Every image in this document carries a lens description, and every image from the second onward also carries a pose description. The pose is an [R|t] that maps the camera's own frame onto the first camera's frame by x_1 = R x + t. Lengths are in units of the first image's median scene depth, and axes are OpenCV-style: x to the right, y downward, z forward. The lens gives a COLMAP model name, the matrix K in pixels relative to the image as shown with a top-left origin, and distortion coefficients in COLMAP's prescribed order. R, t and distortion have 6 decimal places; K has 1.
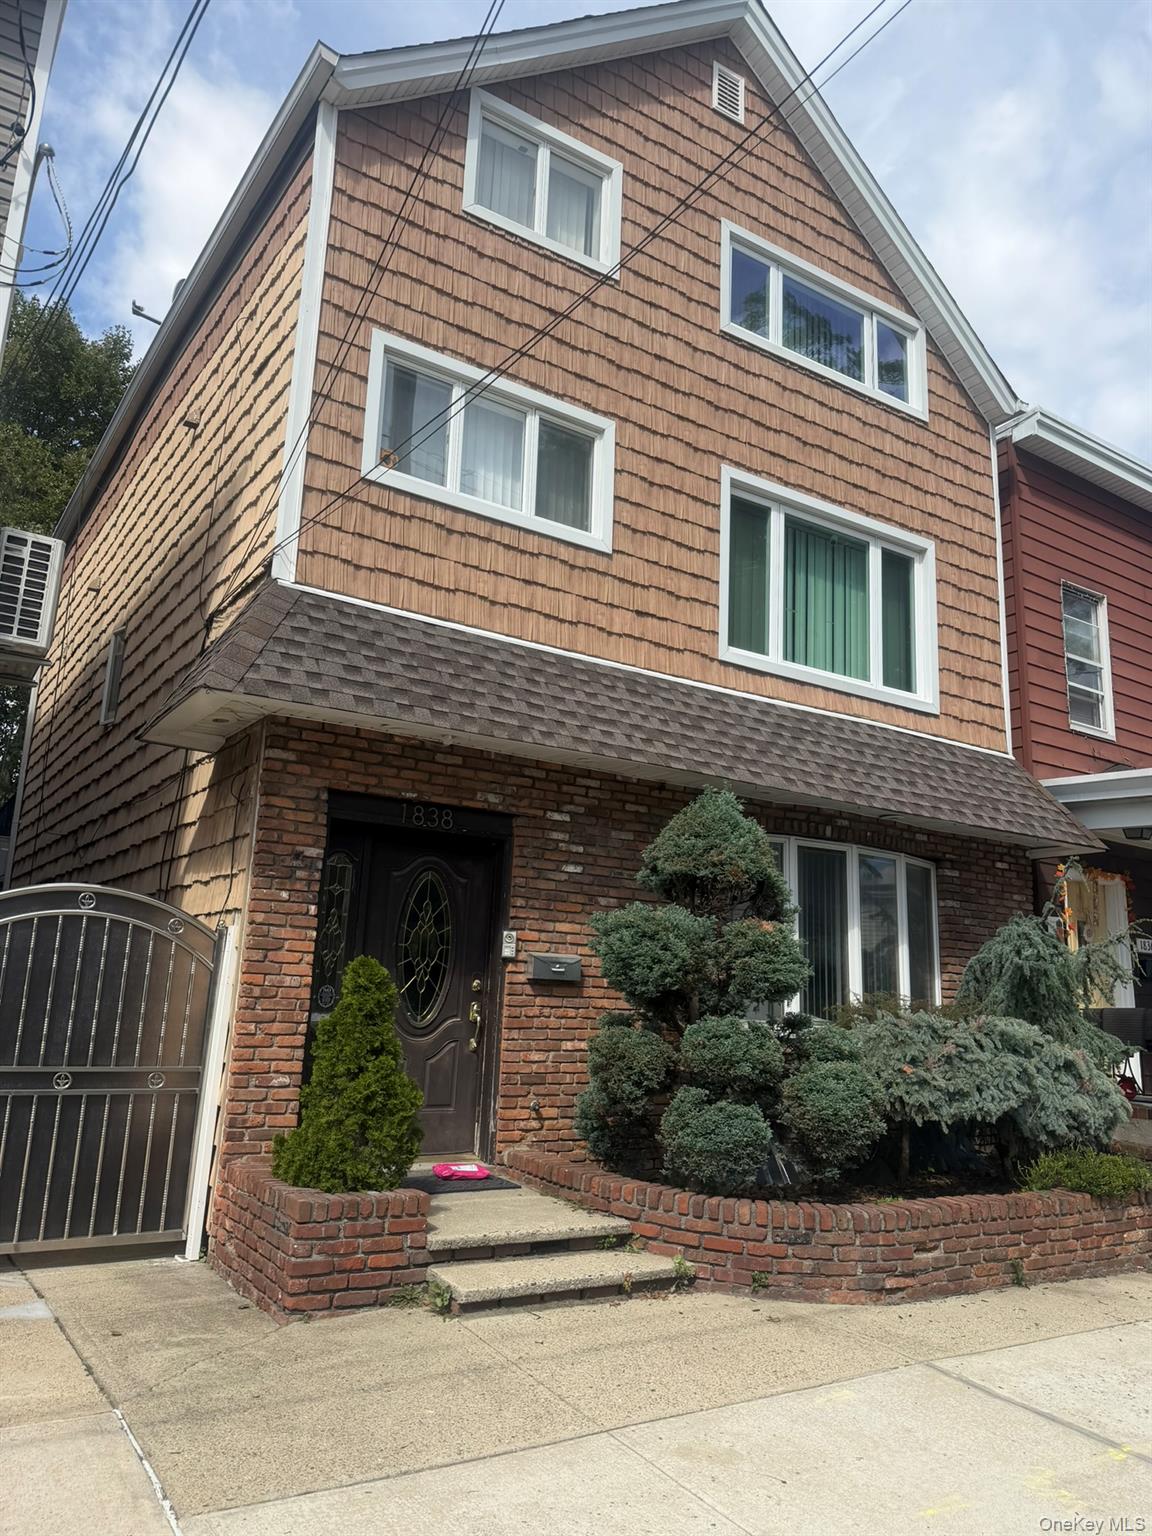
lens RADIAL K [[1087.4, 0, 576.0], [0, 1087.4, 768.0], [0, 0, 1]] dist [0.004971, -0.002403]
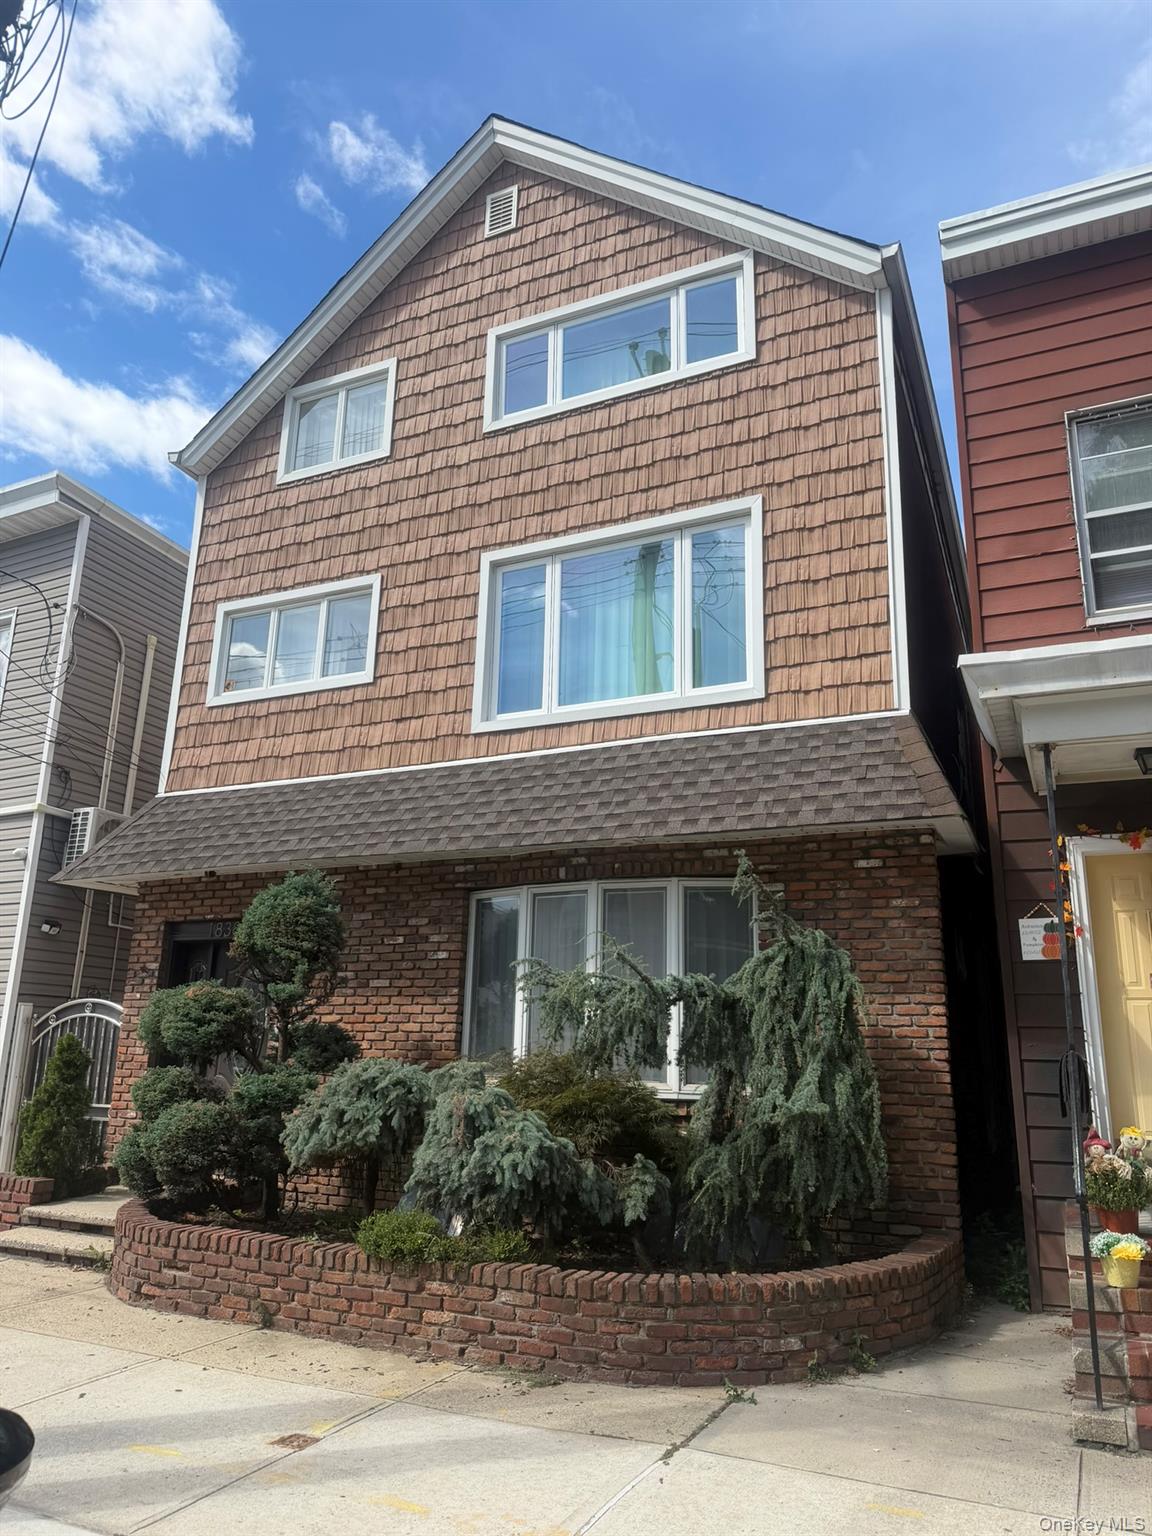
lens RADIAL K [[1075.1, 0, 576.0], [0, 1075.1, 768.0], [0, 0, 1]] dist [0.099916, -0.180491]
pose [[0.527262, -0.250299, -0.812001, 1.126749], [0.178466, 0.966935, -0.182172, 0.156722], [0.830749, -0.048862, 0.554498, 0.527855]]
